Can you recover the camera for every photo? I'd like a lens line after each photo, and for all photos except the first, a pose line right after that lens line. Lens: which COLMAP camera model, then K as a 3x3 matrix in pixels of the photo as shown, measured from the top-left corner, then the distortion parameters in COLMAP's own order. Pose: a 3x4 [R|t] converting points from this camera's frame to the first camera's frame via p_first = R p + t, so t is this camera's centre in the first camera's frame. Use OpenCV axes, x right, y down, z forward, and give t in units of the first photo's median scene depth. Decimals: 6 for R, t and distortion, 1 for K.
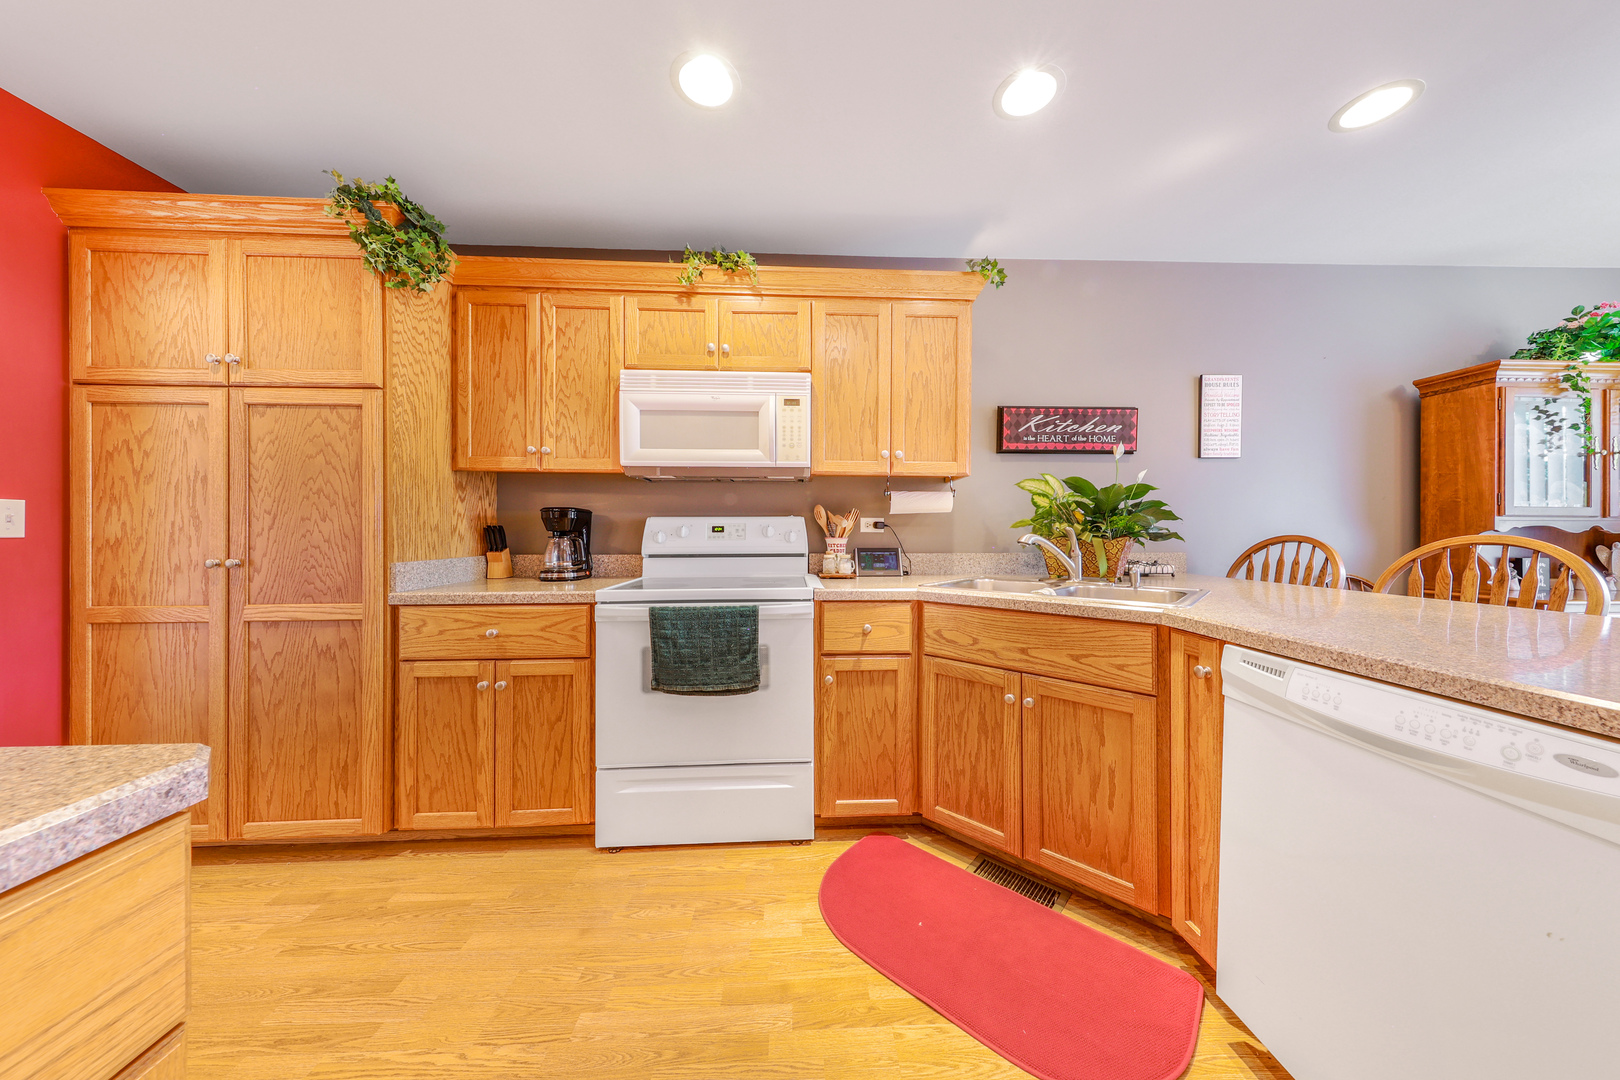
lens RADIAL K [[510.4, 0, 832.1], [0, 510.4, 532.8], [0, 0, 1]] dist [0.018663, -0.000012]
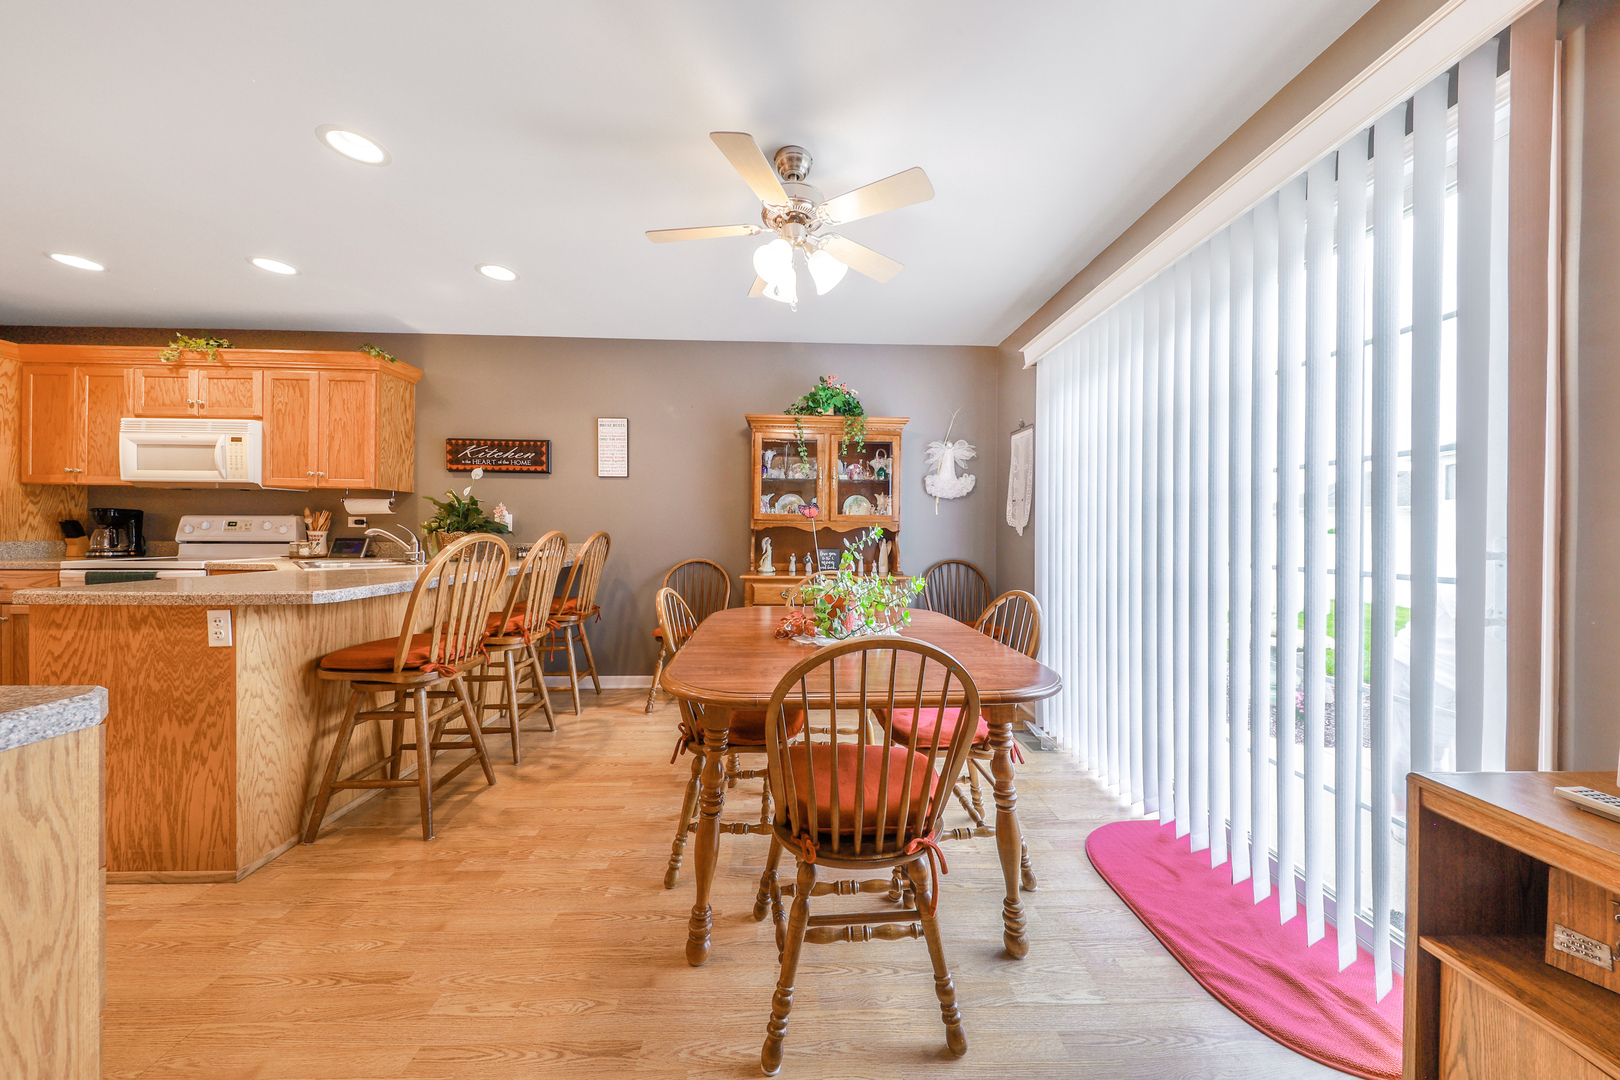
lens RADIAL K [[516.6, 0, 818.5], [0, 516.6, 534.9], [0, 0, 1]] dist [-0.000431, -0.000090]
pose [[0.999845, 0.009294, -0.014951, 1.845184], [-0.009198, 0.999936, 0.006523, -0.001539], [0.015011, -0.006385, 0.999867, -0.546647]]
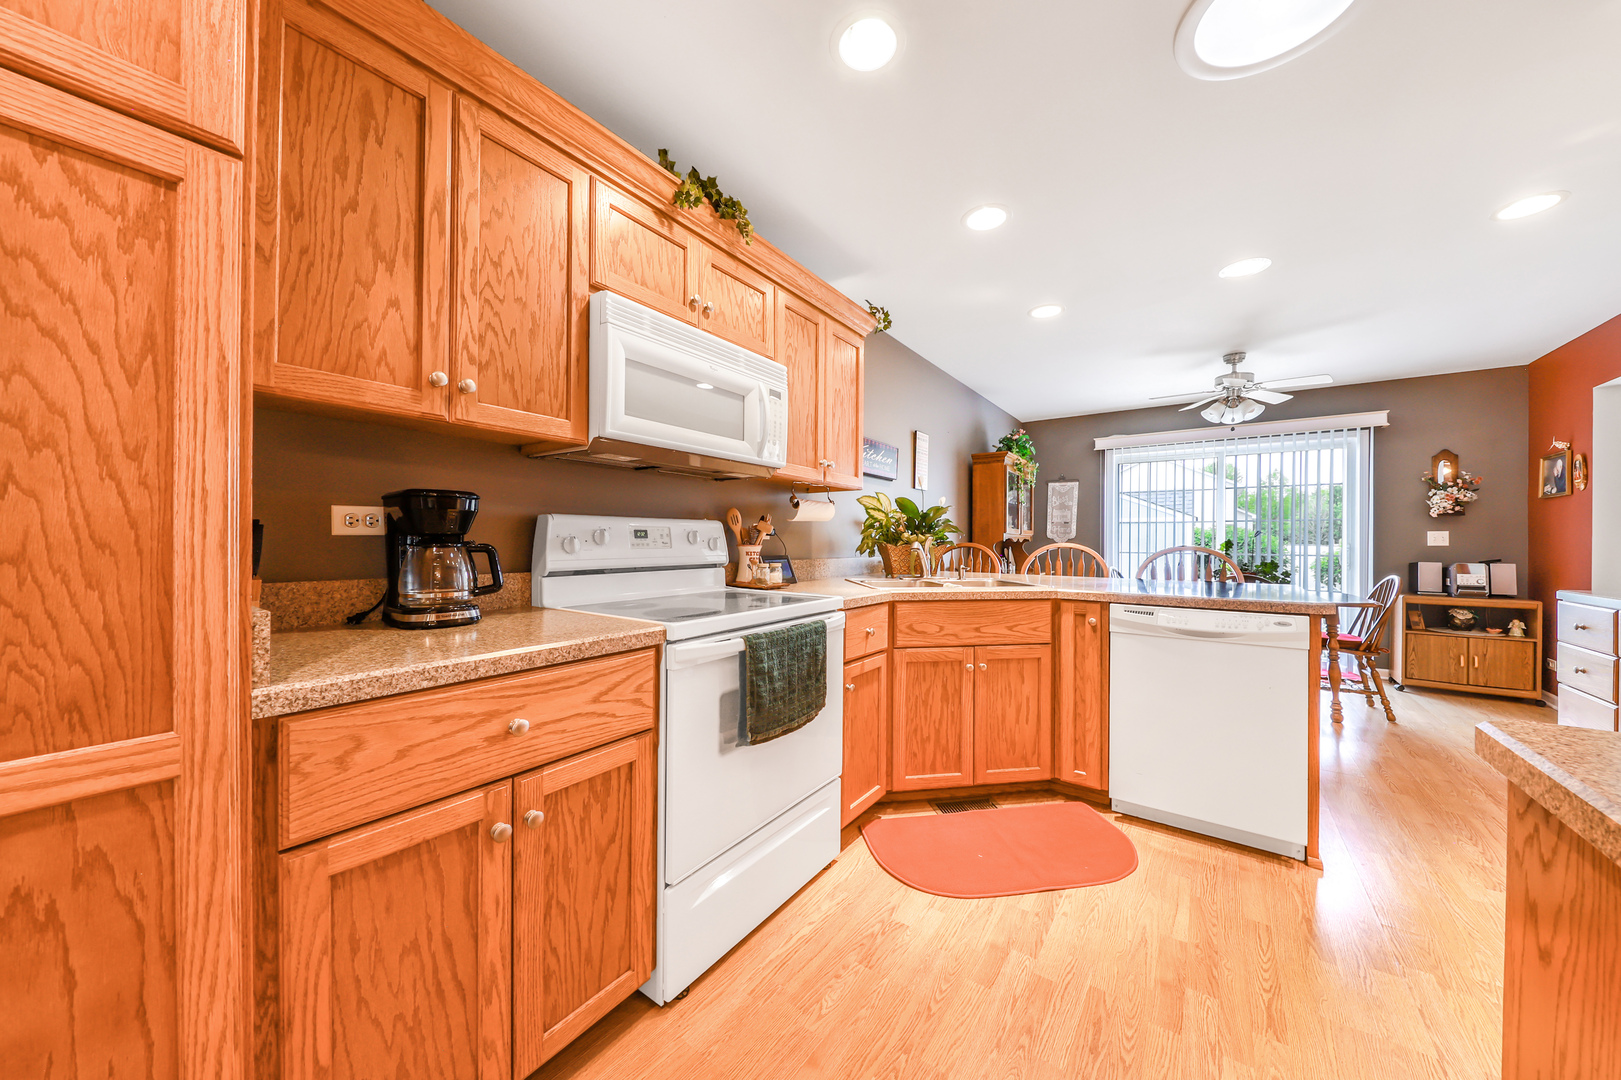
lens RADIAL K [[537.3, 0, 810.5], [0, 537.3, 540.0], [0, 0, 1]] dist [0.000503, -0.000089]
pose [[0.628269, 0.005173, 0.777979, -0.861774], [-0.007326, 0.999973, -0.000732, 0.000858], [-0.777962, -0.005239, 0.628290, 0.400424]]
